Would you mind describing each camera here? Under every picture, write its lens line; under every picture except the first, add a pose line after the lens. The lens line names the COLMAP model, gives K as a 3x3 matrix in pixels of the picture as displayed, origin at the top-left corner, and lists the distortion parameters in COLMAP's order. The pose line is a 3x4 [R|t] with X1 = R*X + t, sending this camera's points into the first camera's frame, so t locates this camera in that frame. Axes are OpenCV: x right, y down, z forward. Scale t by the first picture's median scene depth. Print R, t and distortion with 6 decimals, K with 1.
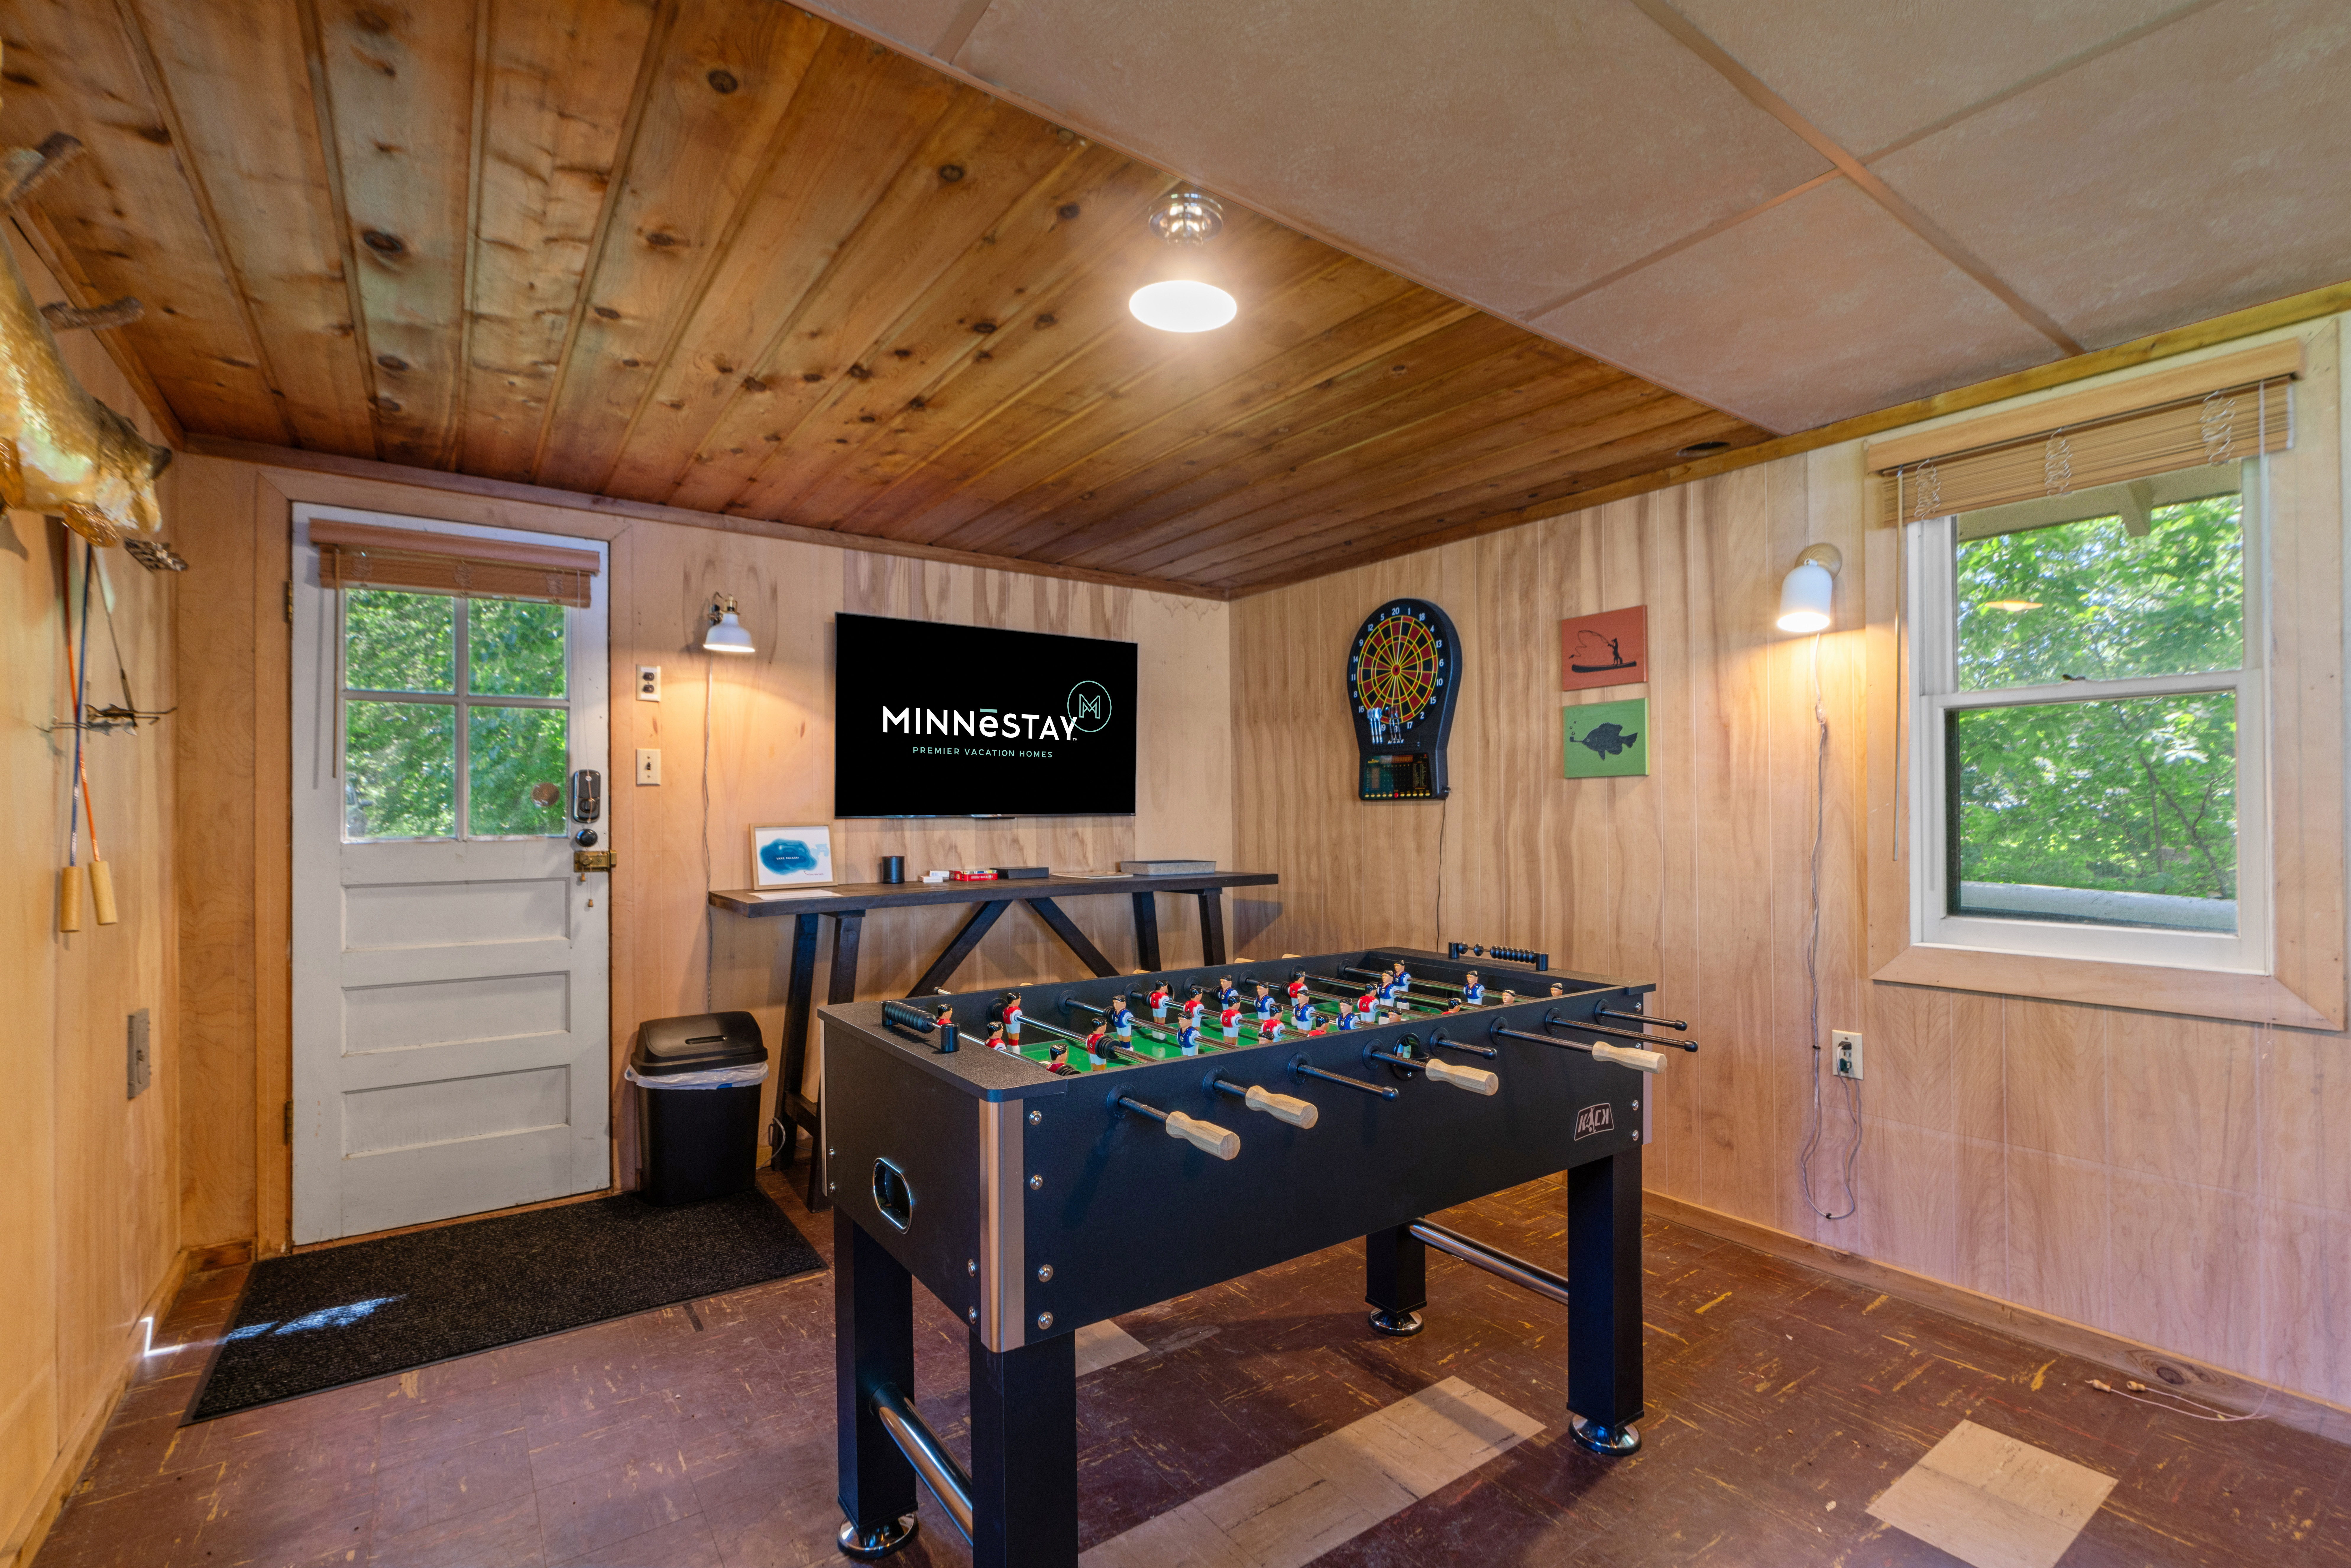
lens RADIAL K [[1065.0, 0, 1187.7], [0, 1065.0, 802.2], [0, 0, 1]] dist [-0.000581, 0.000727]
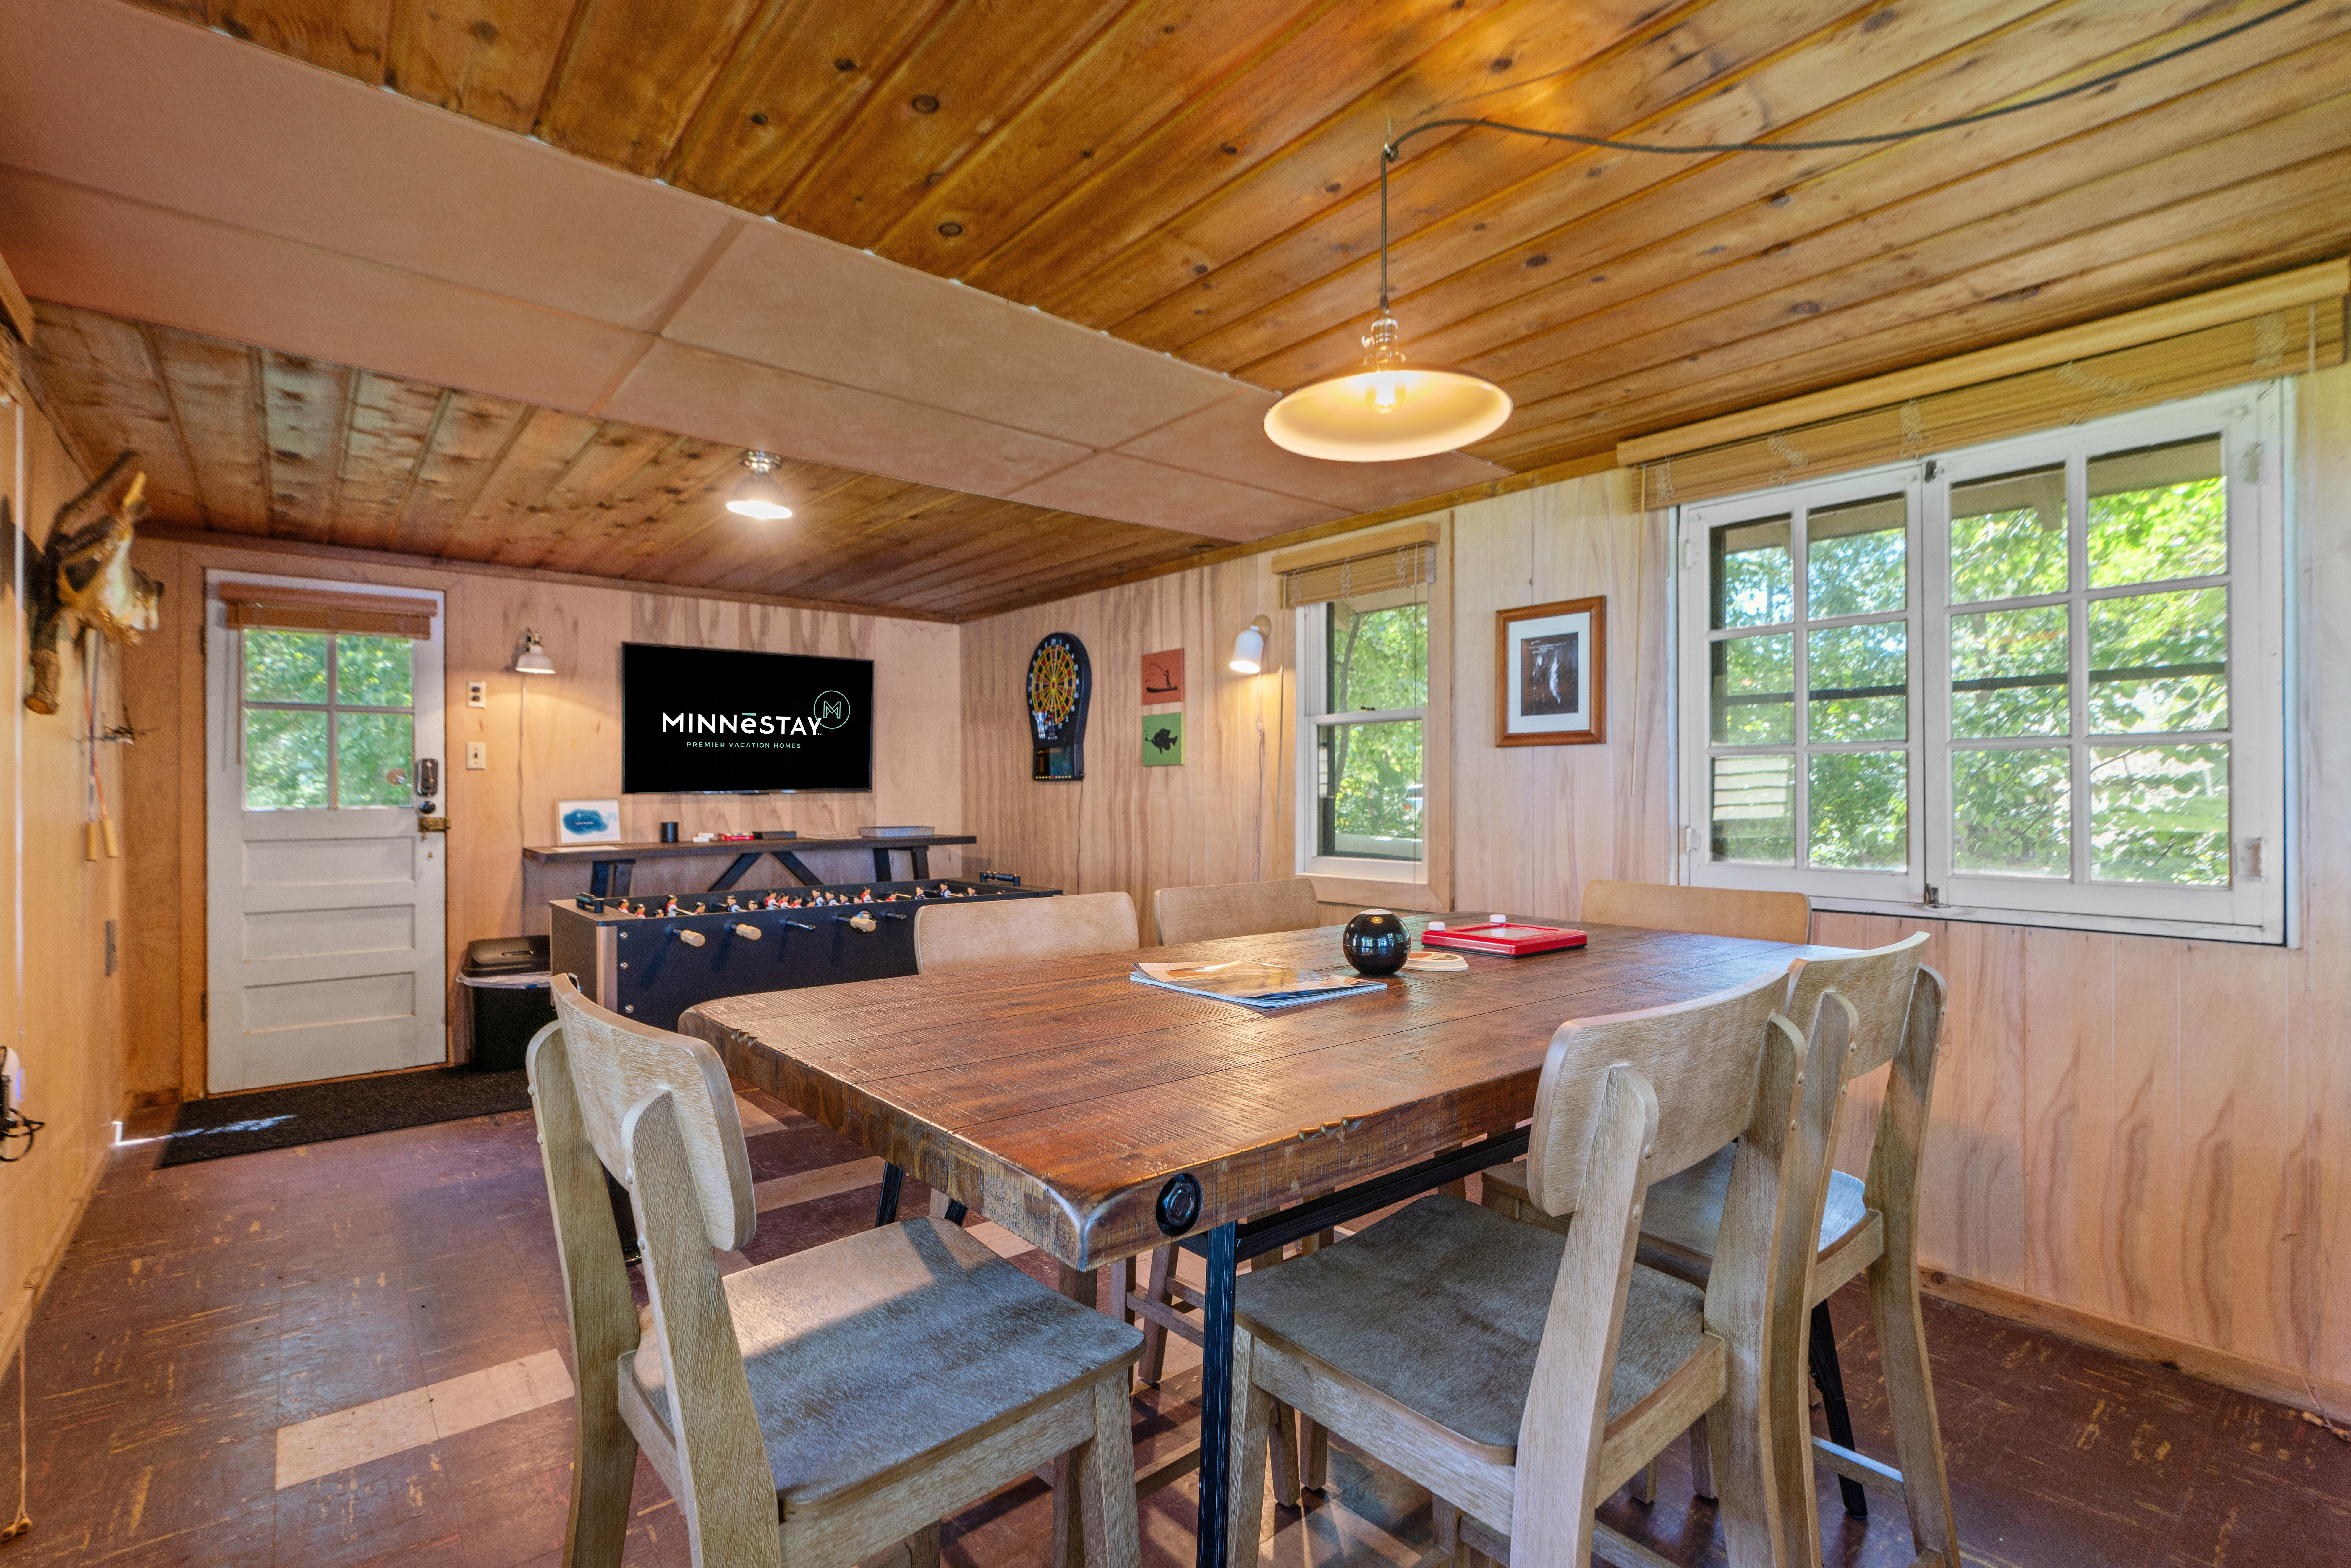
lens RADIAL K [[1105.7, 0, 1175.5], [0, 1105.7, 784.0], [0, 0, 1]] dist [0.012063, -0.000811]
pose [[0.998319, 0.001731, 0.057941, 0.305022], [-0.002042, 0.999984, 0.005316, -0.006370], [-0.057931, -0.005426, 0.998306, -0.471830]]
